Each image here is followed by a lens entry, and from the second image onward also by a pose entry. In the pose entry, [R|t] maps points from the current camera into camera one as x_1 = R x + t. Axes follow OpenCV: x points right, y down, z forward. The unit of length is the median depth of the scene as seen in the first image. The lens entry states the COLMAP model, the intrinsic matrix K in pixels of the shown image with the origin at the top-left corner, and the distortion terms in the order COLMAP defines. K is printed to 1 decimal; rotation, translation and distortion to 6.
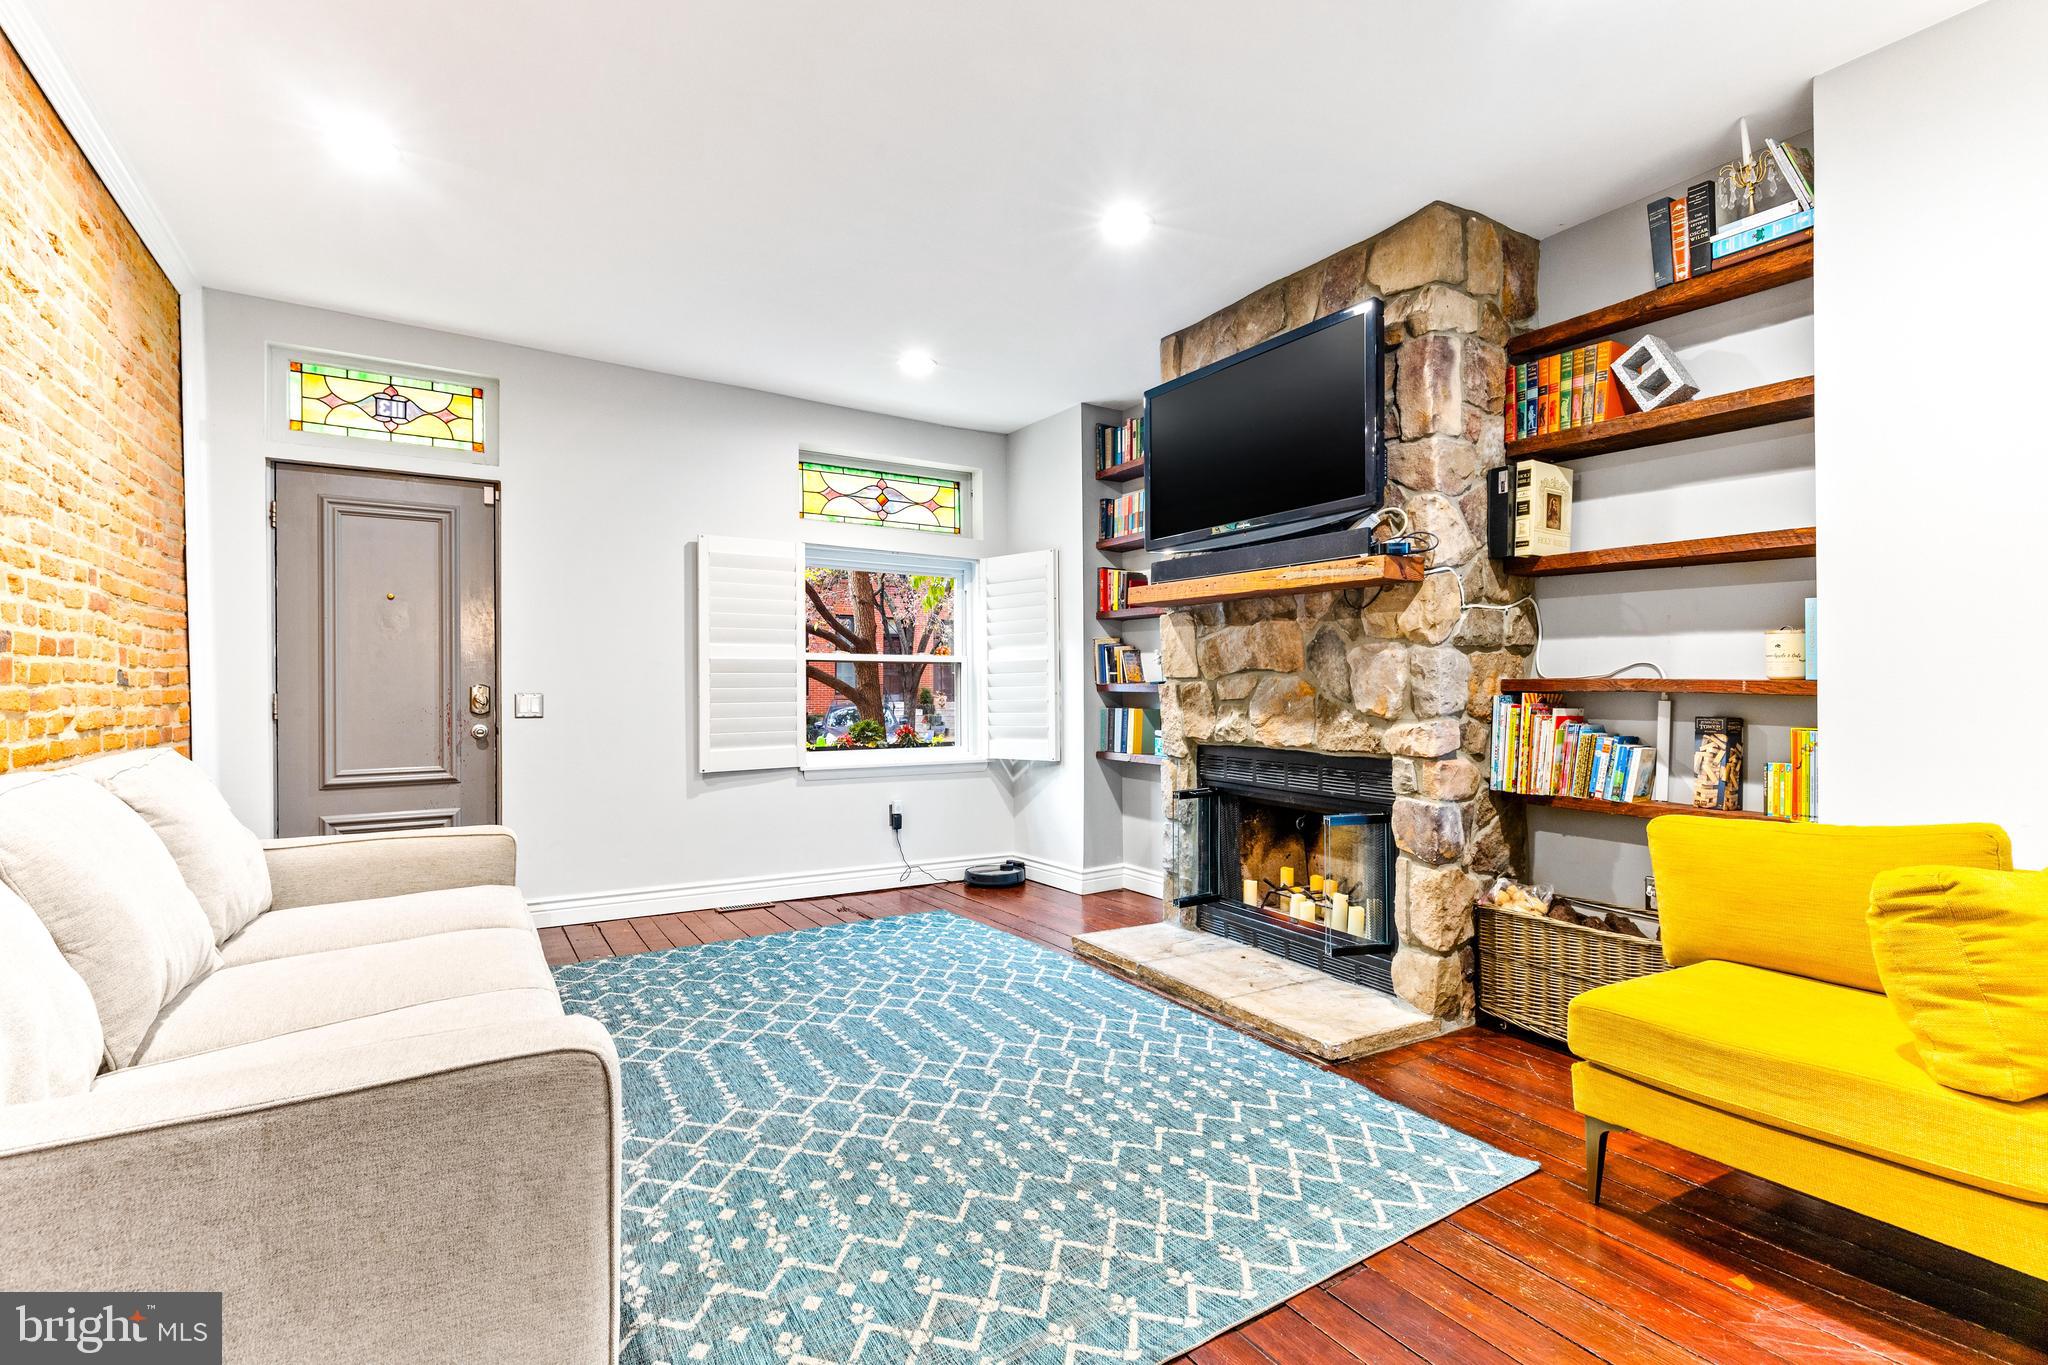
lens RADIAL K [[915.5, 0, 1024.5], [0, 915.5, 673.4], [0, 0, 1]] dist [0.004199, -0.001036]
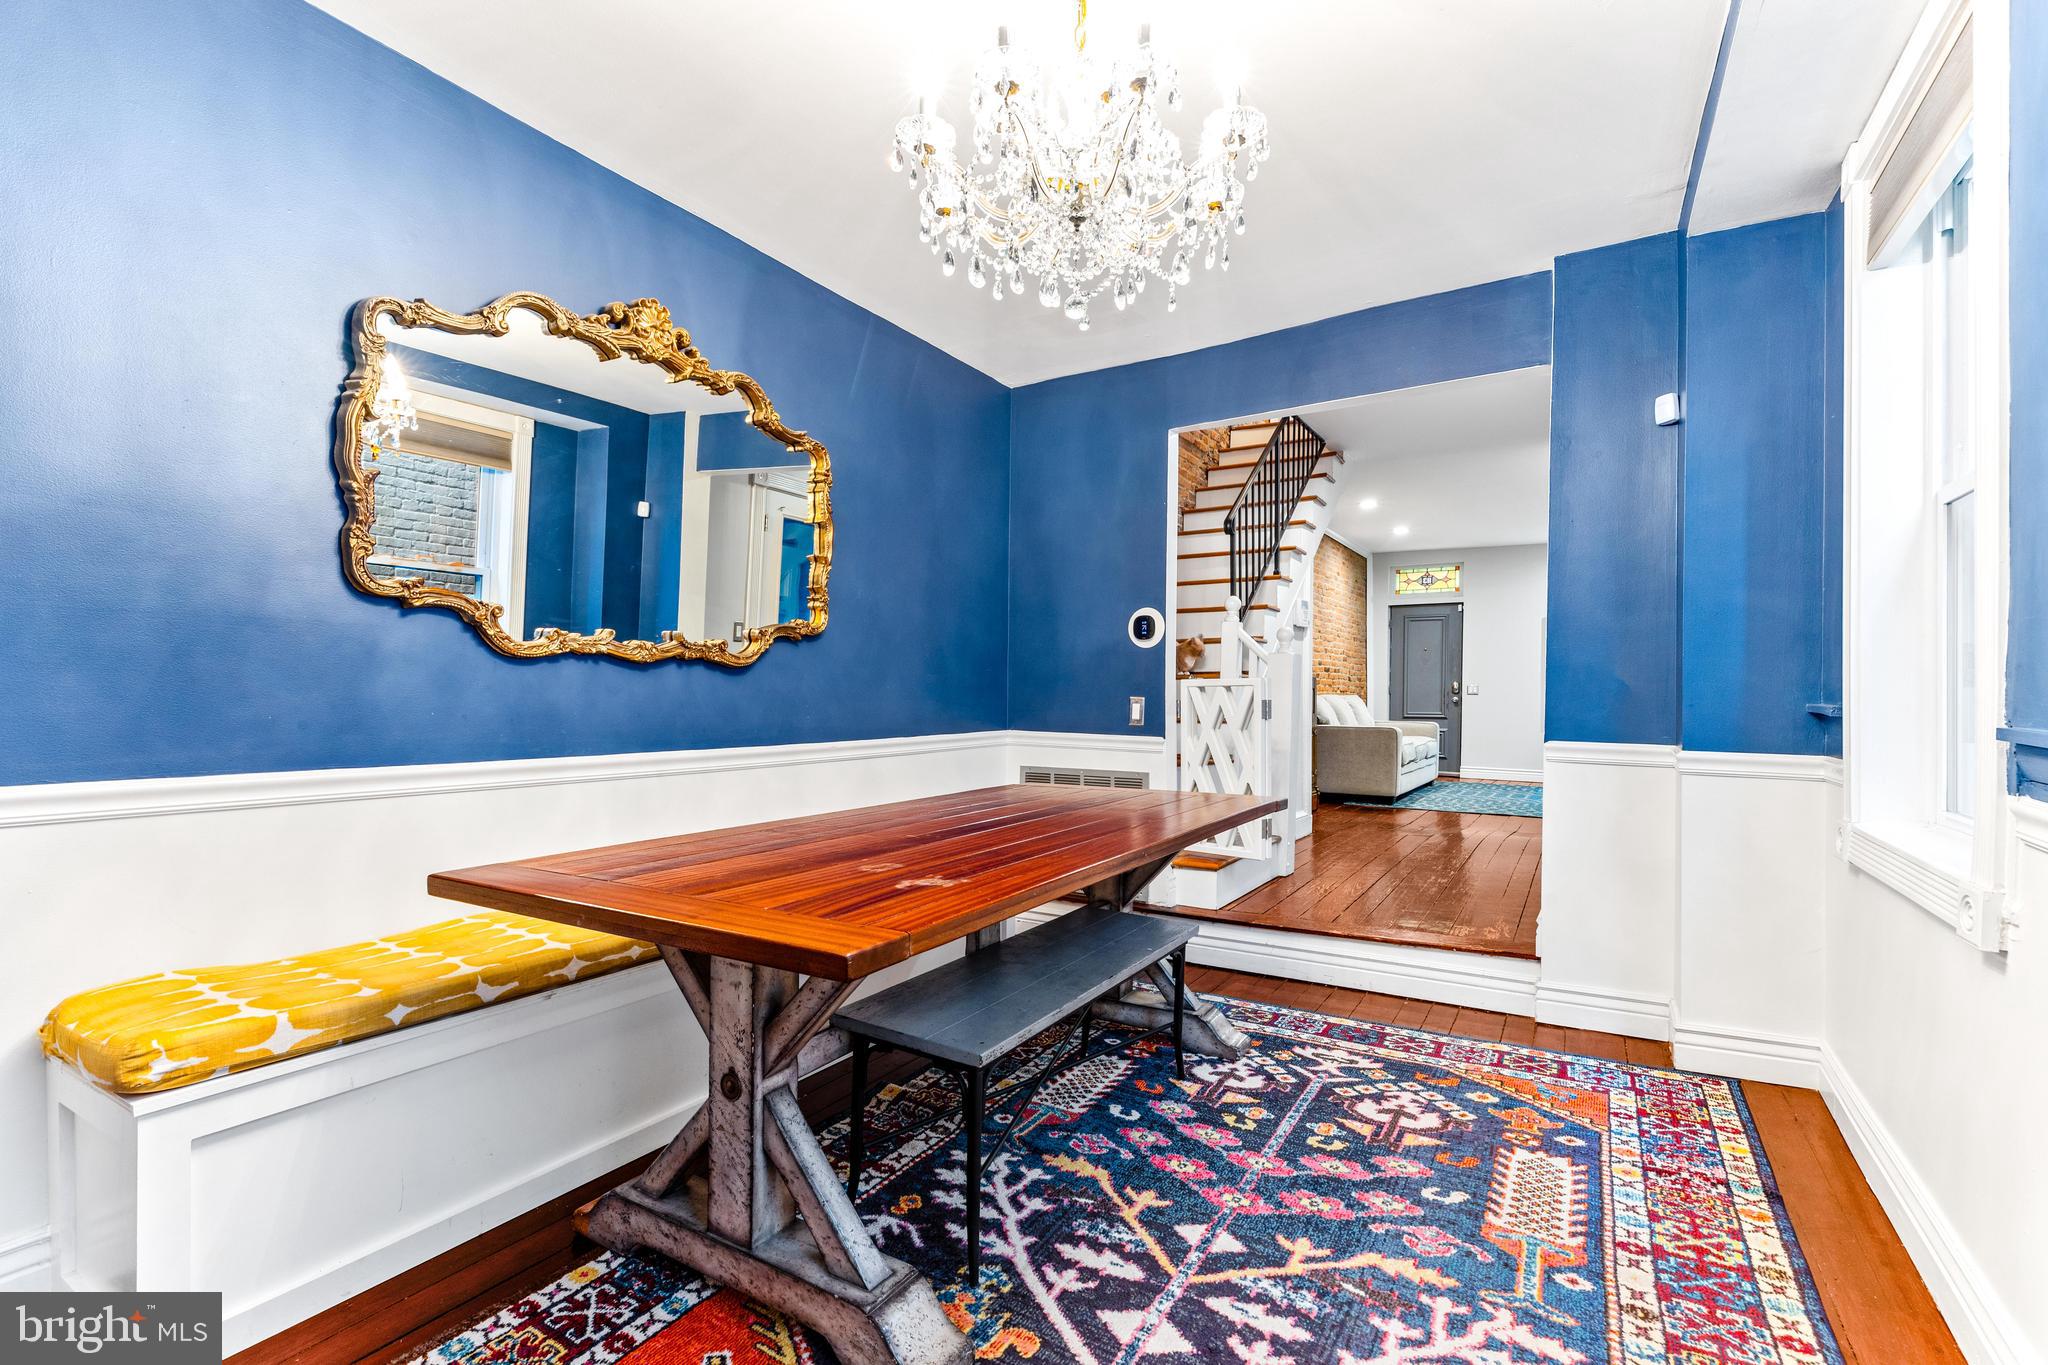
lens RADIAL K [[915.5, 0, 1024.5], [0, 915.5, 673.4], [0, 0, 1]] dist [0.004199, -0.001036]
pose [[0.429094, -0.016046, -0.903117, 1.937060], [0.005344, 0.999870, -0.015225, 0.044921], [0.903244, 0.001706, 0.429124, -1.844029]]
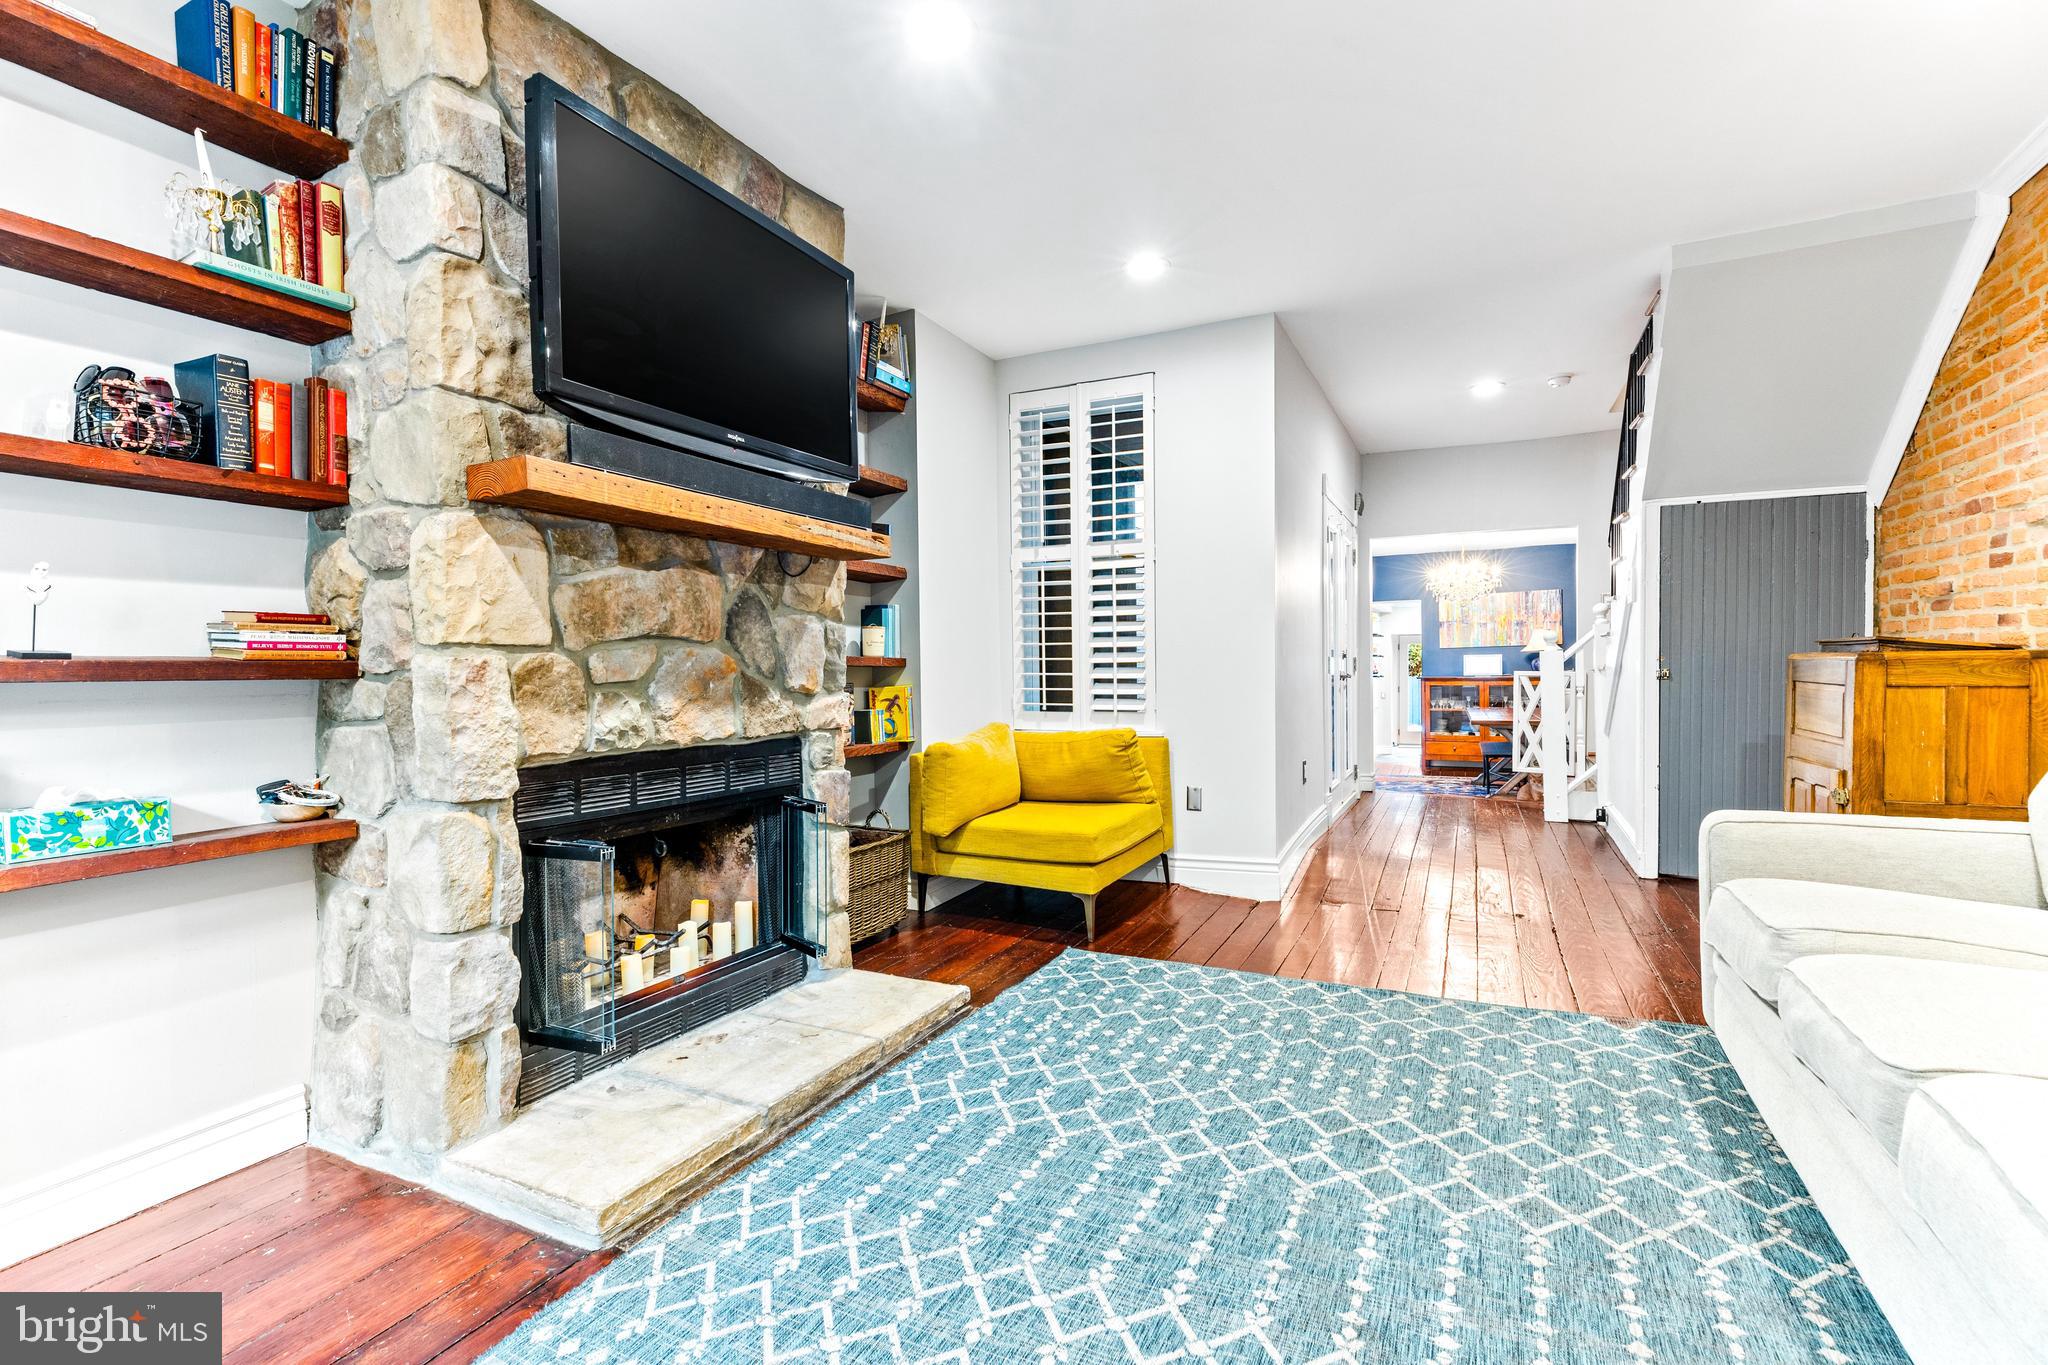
lens RADIAL K [[915.5, 0, 1024.5], [0, 915.5, 673.4], [0, 0, 1]] dist [0.004199, -0.001036]
pose [[-0.519048, -0.001095, 0.854744, -0.667340], [0.001278, 0.999997, 0.002057, 0.031396], [-0.854744, 0.002160, -0.519045, 1.589707]]
